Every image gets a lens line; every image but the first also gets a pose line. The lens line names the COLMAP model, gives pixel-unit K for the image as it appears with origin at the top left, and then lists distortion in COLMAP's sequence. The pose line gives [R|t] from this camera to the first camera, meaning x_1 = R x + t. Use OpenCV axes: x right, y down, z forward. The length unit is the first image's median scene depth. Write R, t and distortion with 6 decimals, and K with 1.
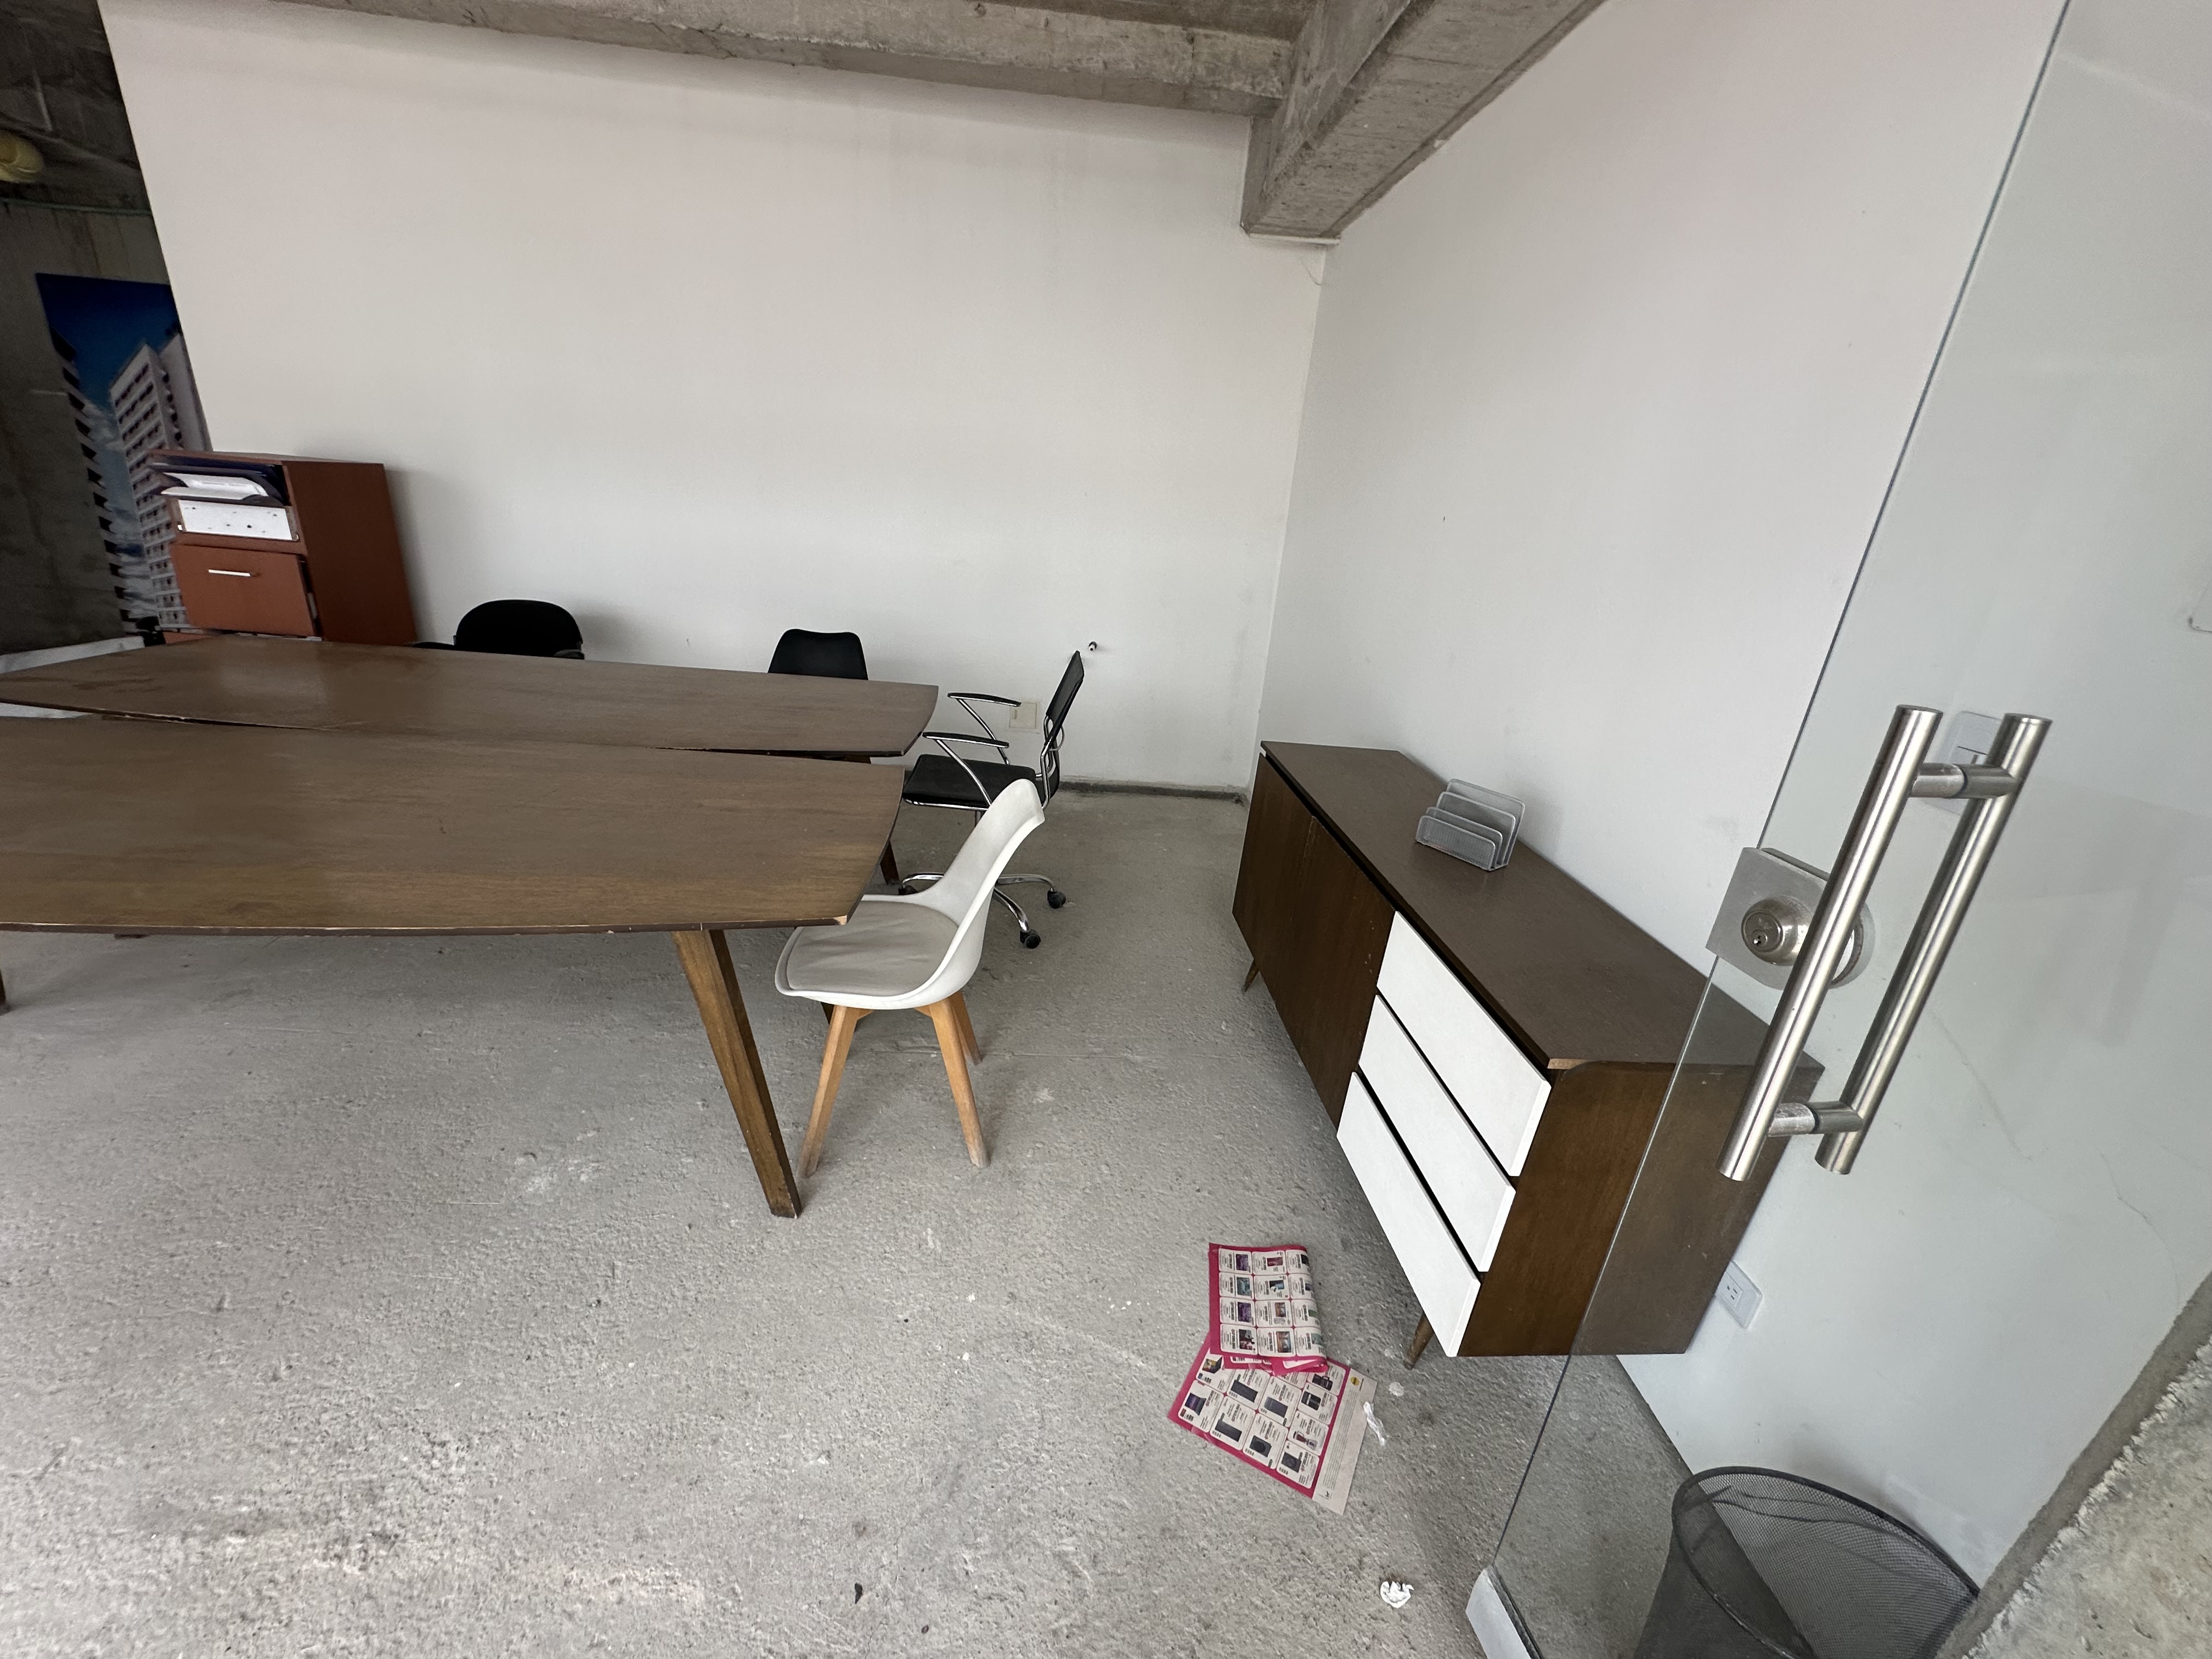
lens RADIAL K [[881.2, 0, 1105.8], [0, 881.2, 826.4], [0, 0, 1]] dist [-0.002561, 0.000375]
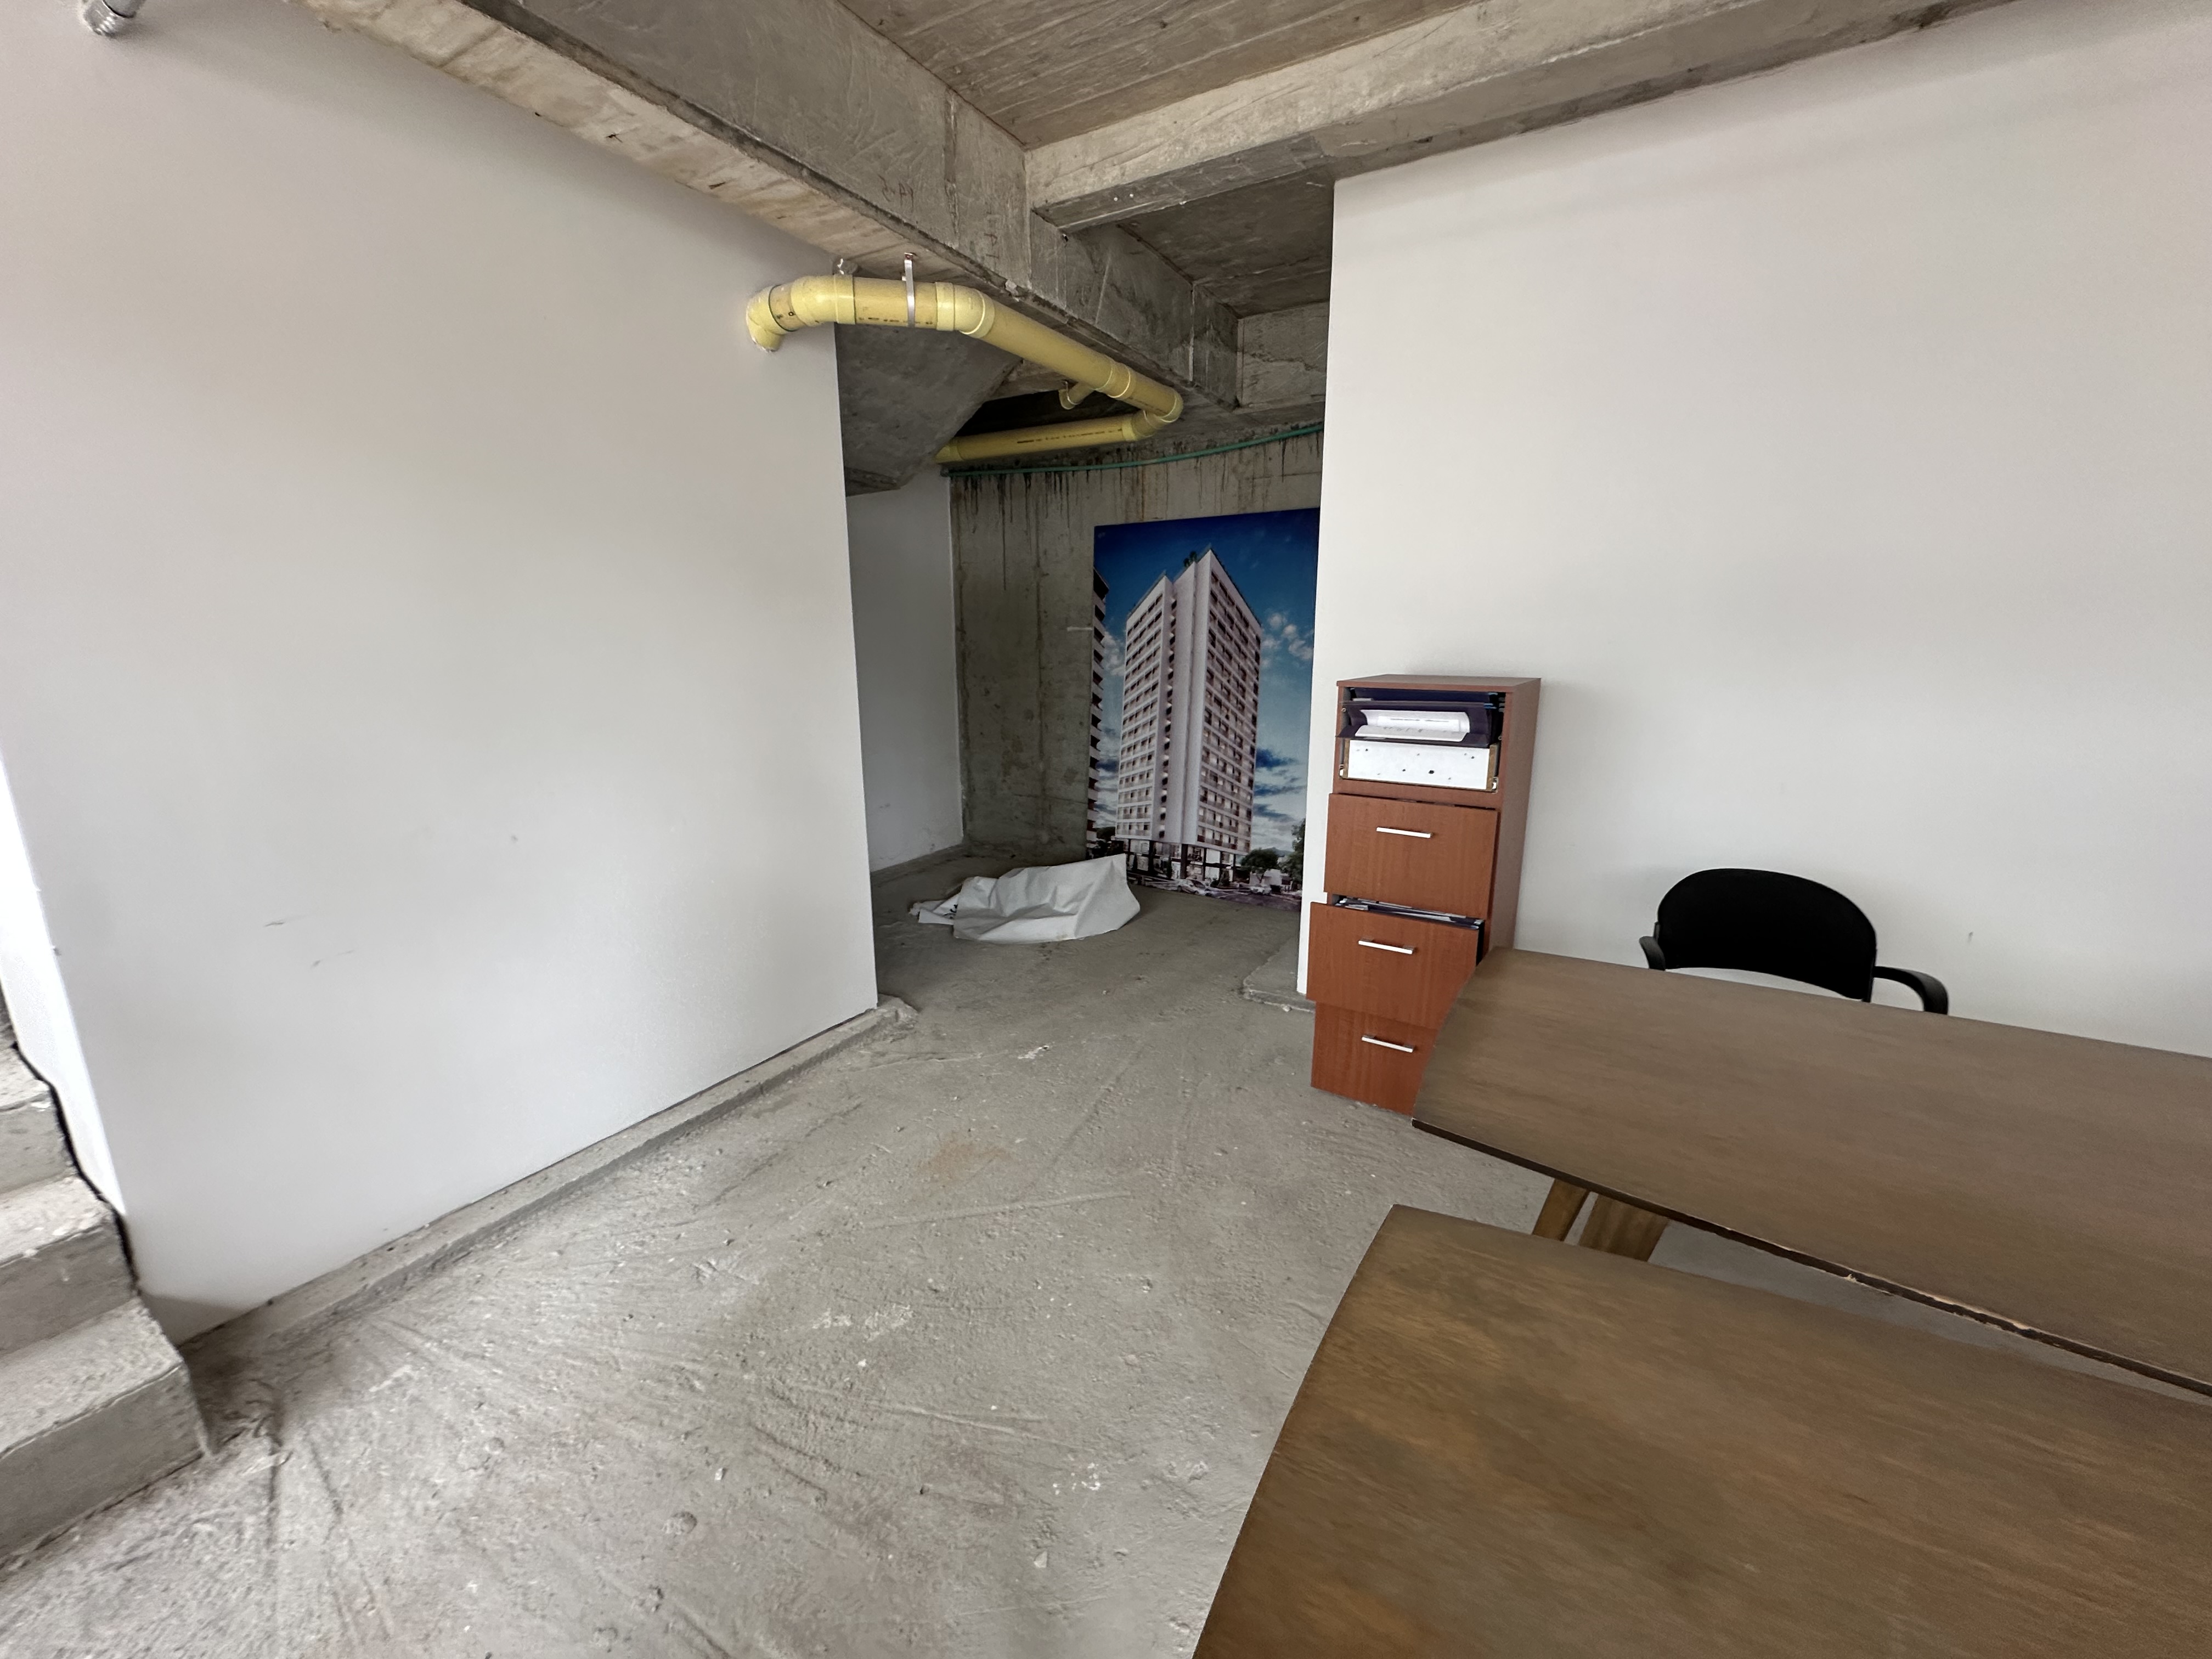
lens RADIAL K [[882.9, 0, 1106.9], [0, 882.9, 825.5], [0, 0, 1]] dist [-0.002953, 0.000436]
pose [[0.821300, 0.036550, -0.569324, -0.874920], [-0.135711, 0.981815, -0.132744, -0.179364], [0.554119, 0.186286, 0.811326, 0.276407]]
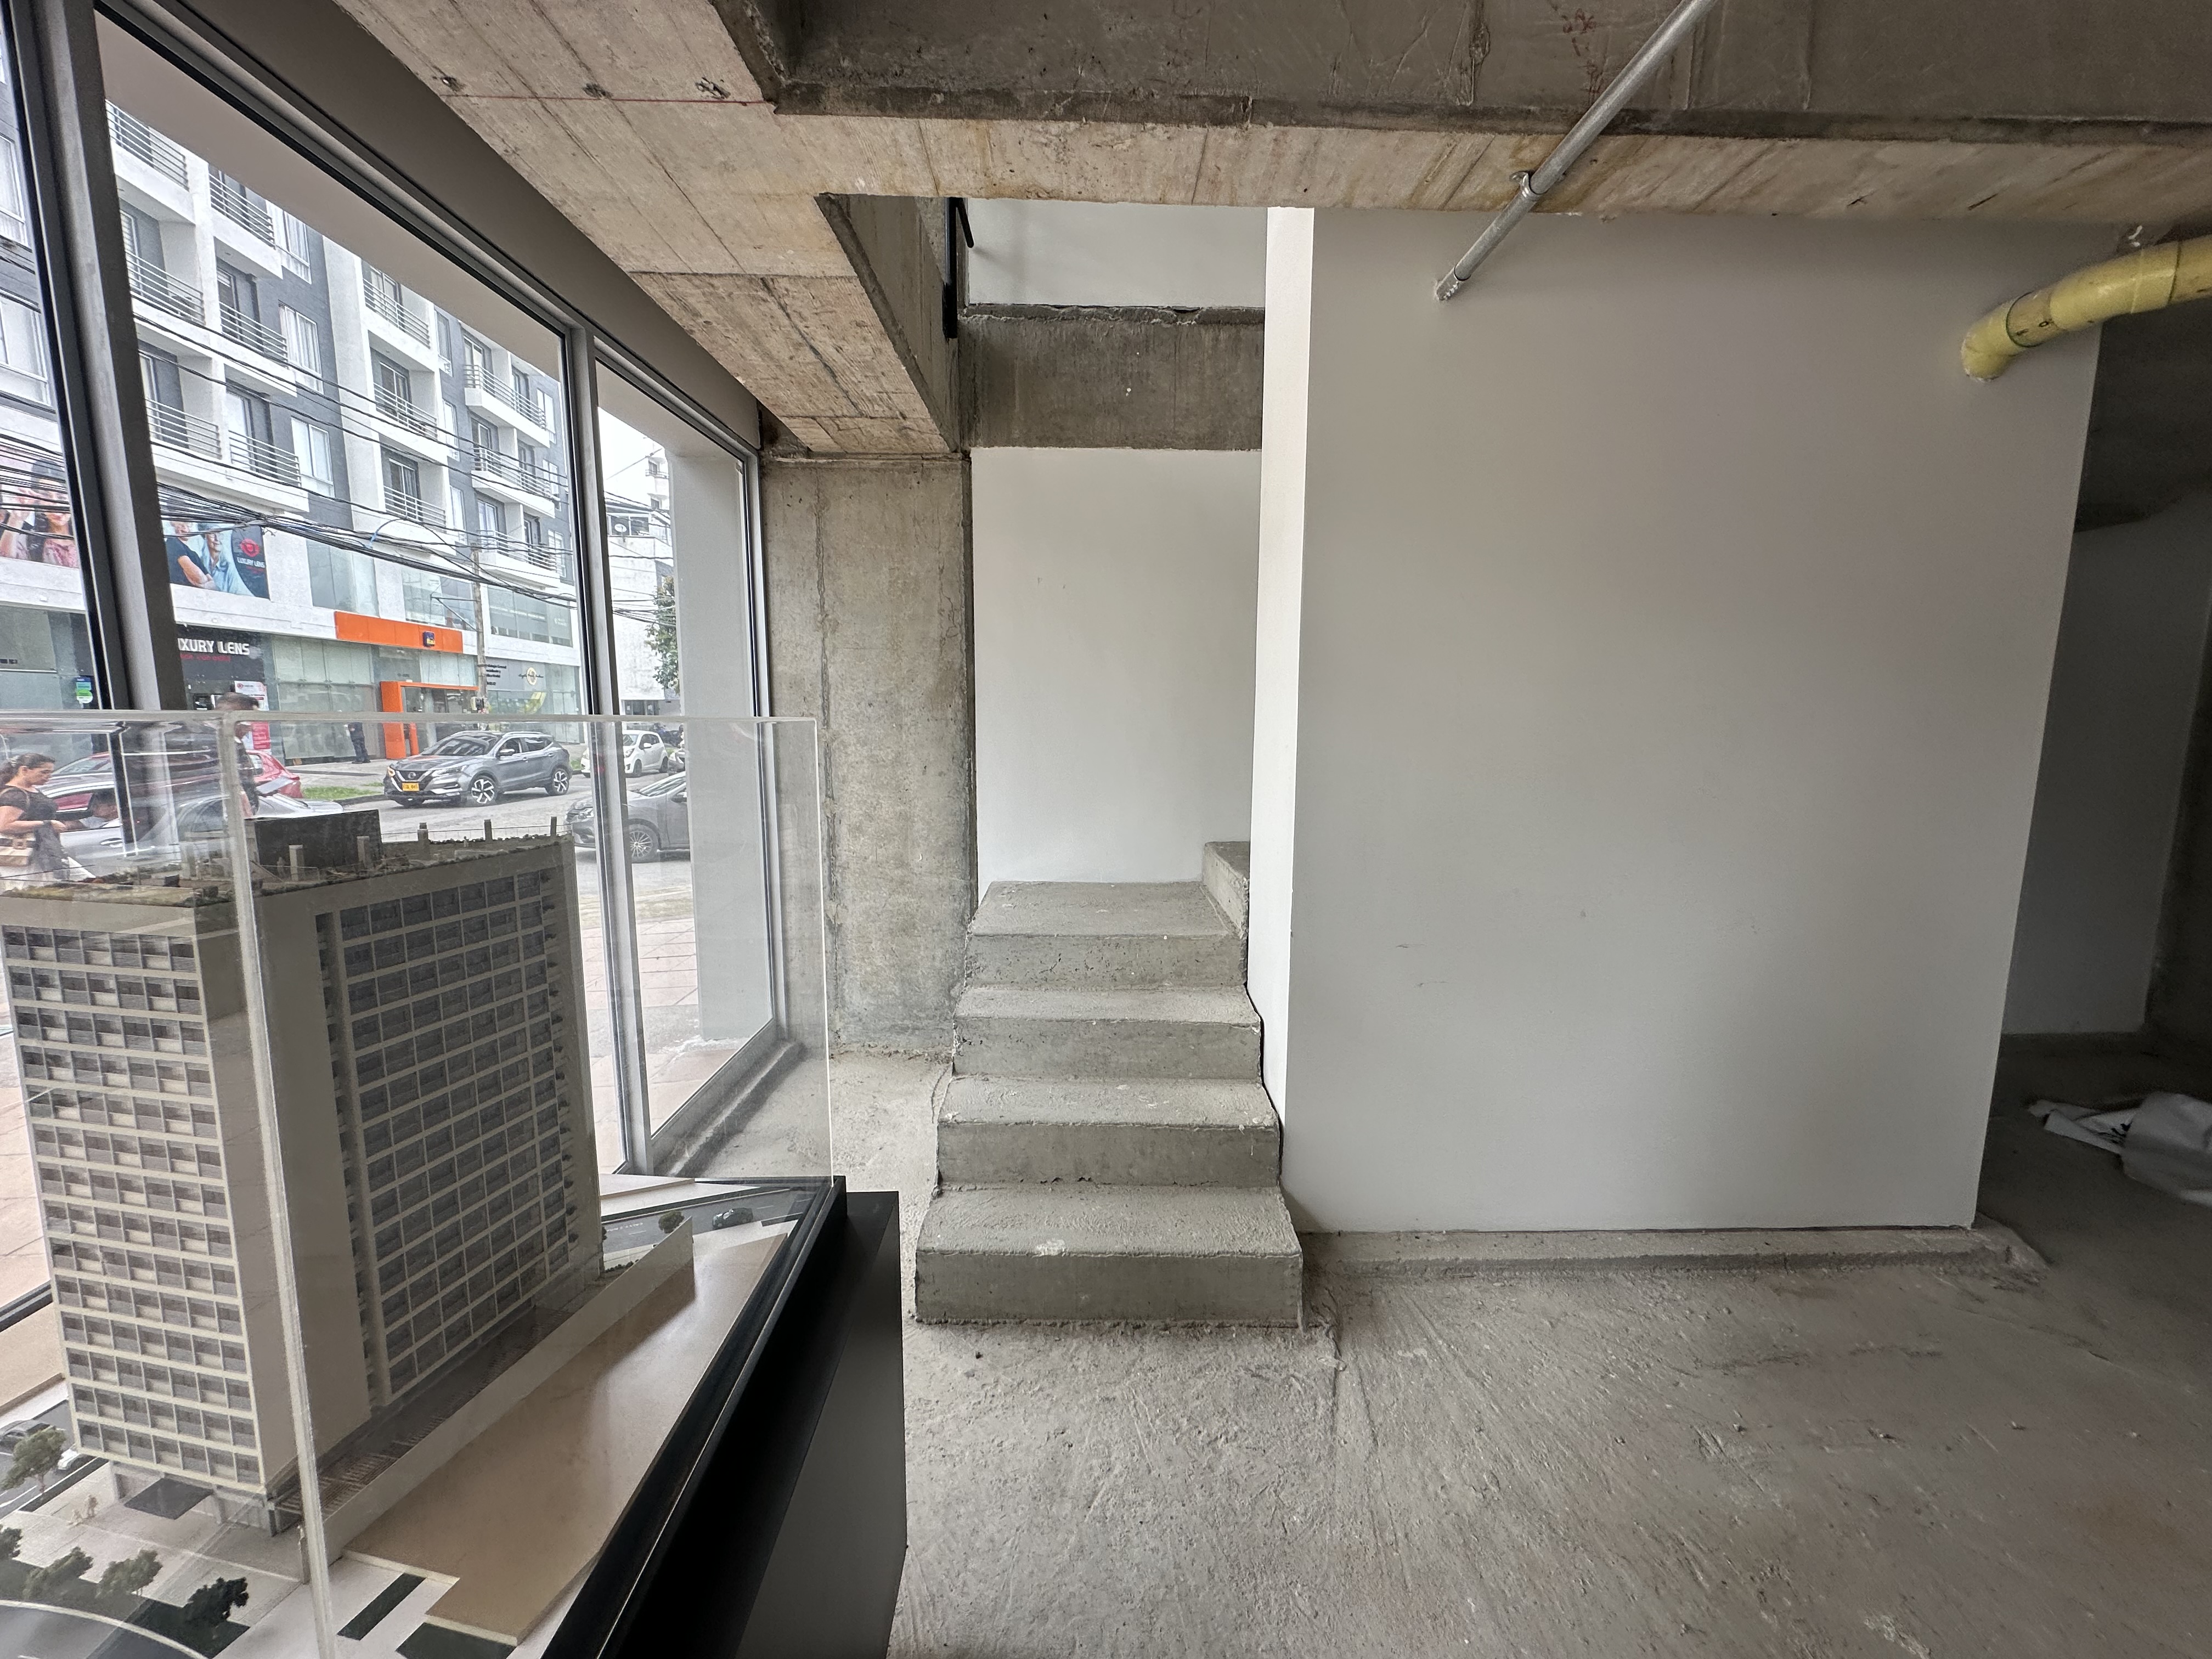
lens RADIAL K [[881.2, 0, 1105.8], [0, 881.2, 826.4], [0, 0, 1]] dist [-0.002561, 0.000375]
pose [[-0.045284, 0.051203, -0.997661, -0.915051], [-0.364478, 0.928995, 0.064223, -0.167730], [0.930110, 0.366534, -0.023406, 0.199744]]
